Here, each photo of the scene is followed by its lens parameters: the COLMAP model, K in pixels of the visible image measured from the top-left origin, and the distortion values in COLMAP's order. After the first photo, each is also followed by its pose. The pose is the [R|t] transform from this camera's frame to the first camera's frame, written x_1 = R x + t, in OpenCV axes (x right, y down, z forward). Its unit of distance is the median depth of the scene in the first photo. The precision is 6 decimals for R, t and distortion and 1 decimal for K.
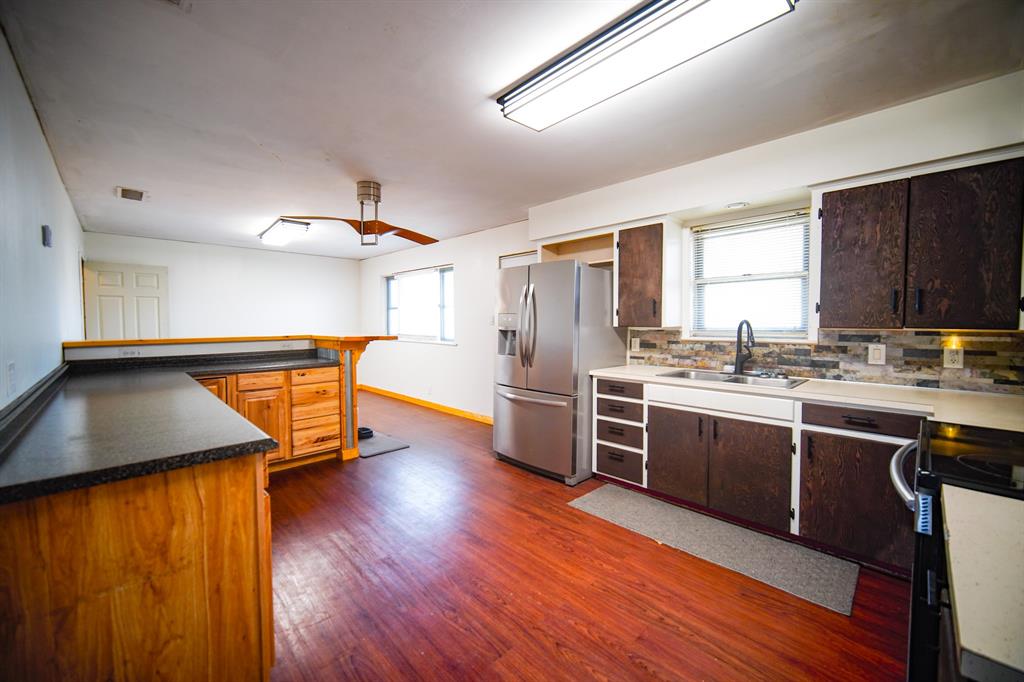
lens RADIAL K [[404.3, 0, 511.7], [0, 404.3, 333.1], [0, 0, 1]] dist [-0.002349, 0.000885]
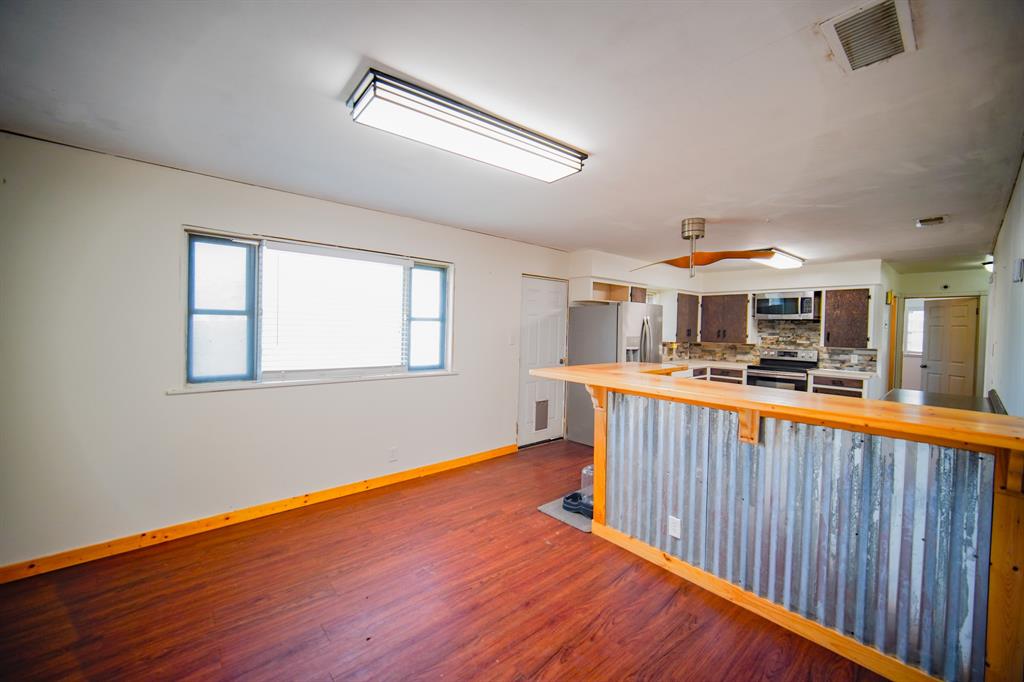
lens RADIAL K [[404.3, 0, 511.6], [0, 404.3, 336.4], [0, 0, 1]] dist [-0.002349, 0.000885]
pose [[0.051536, -0.022741, 0.998412, -1.692512], [0.011304, 0.999690, 0.022186, -0.105594], [-0.998607, 0.010142, 0.051777, 1.667003]]
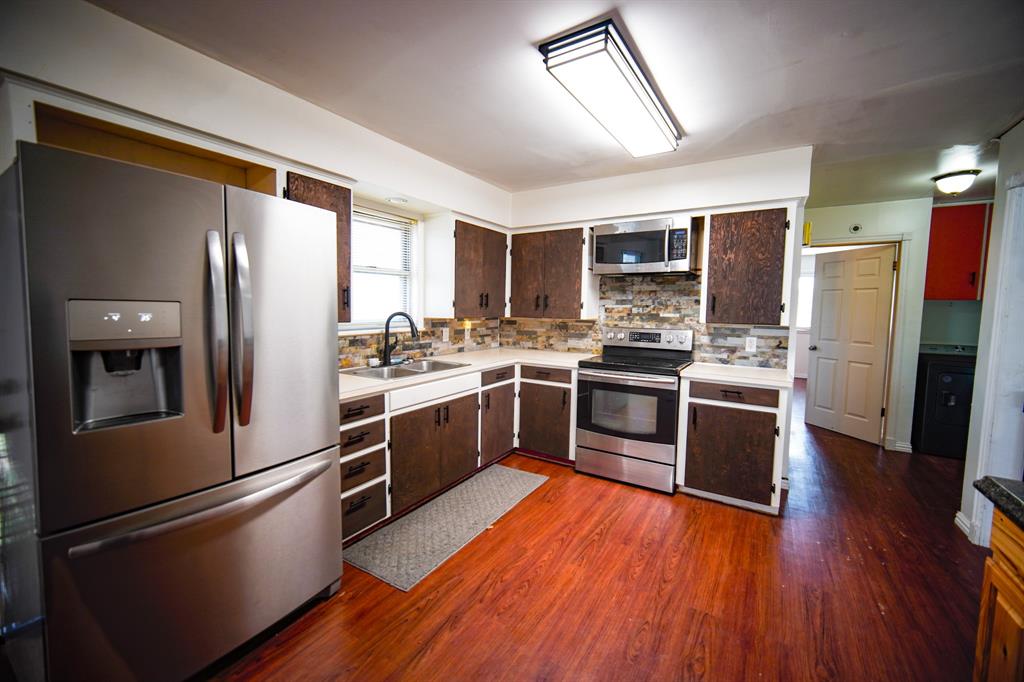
lens RADIAL K [[404.3, 0, 510.6], [0, 404.3, 333.5], [0, 0, 1]] dist [-0.002349, 0.000885]
pose [[-0.231000, -0.068941, 0.970508, -0.520863], [0.014753, 0.997124, 0.074343, -0.052103], [-0.972842, 0.031491, -0.229319, 0.962708]]
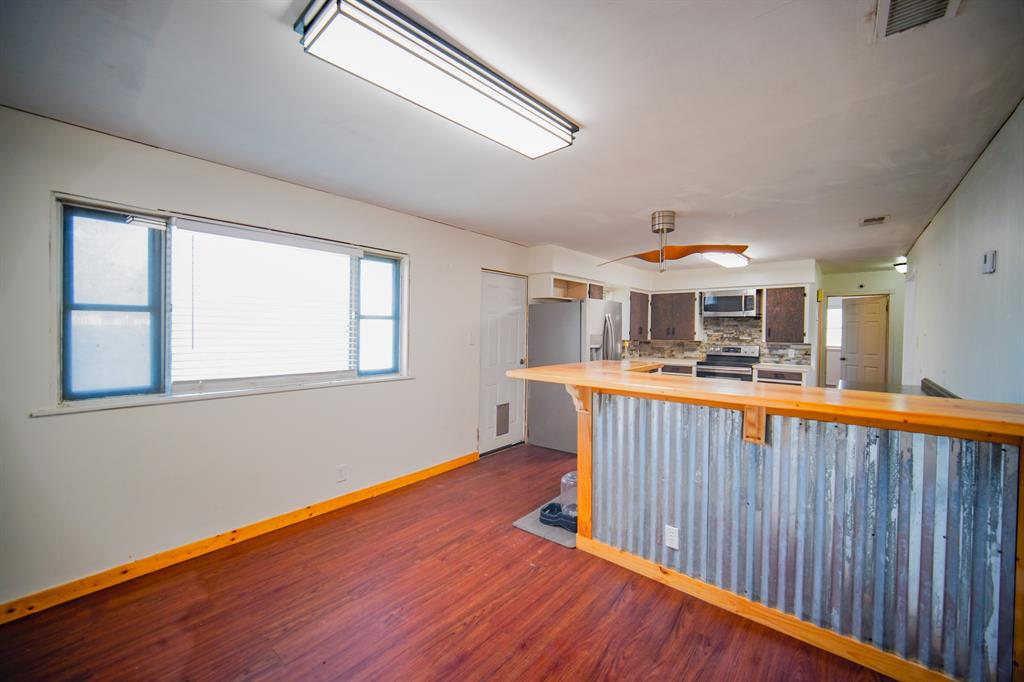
lens RADIAL K [[404.3, 0, 511.4], [0, 404.3, 336.1], [0, 0, 1]] dist [-0.002349, 0.000885]
pose [[-0.098490, -0.017662, 0.994981, -1.580536], [0.021867, 0.999563, 0.019908, -0.095084], [-0.994898, 0.023718, -0.098061, 1.749833]]
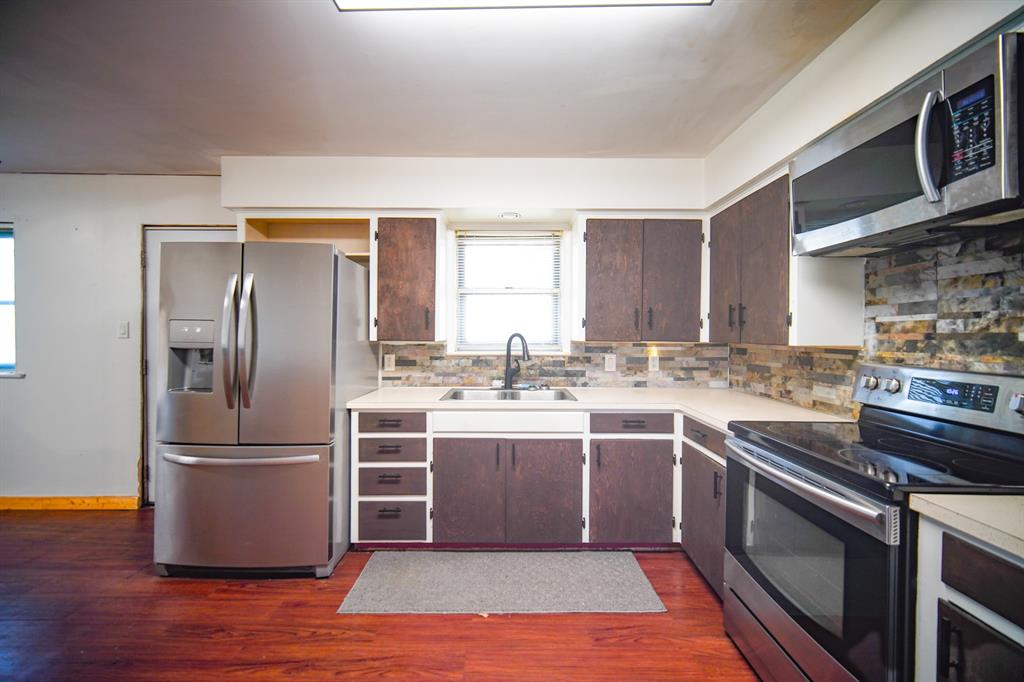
lens RADIAL K [[404.3, 0, 510.8], [0, 404.3, 334.4], [0, 0, 1]] dist [-0.002349, 0.000885]
pose [[0.696184, 0.001748, 0.717861, -0.137331], [0.015337, 0.999733, -0.017308, -0.013130], [-0.717700, 0.023060, 0.695971, 0.327853]]
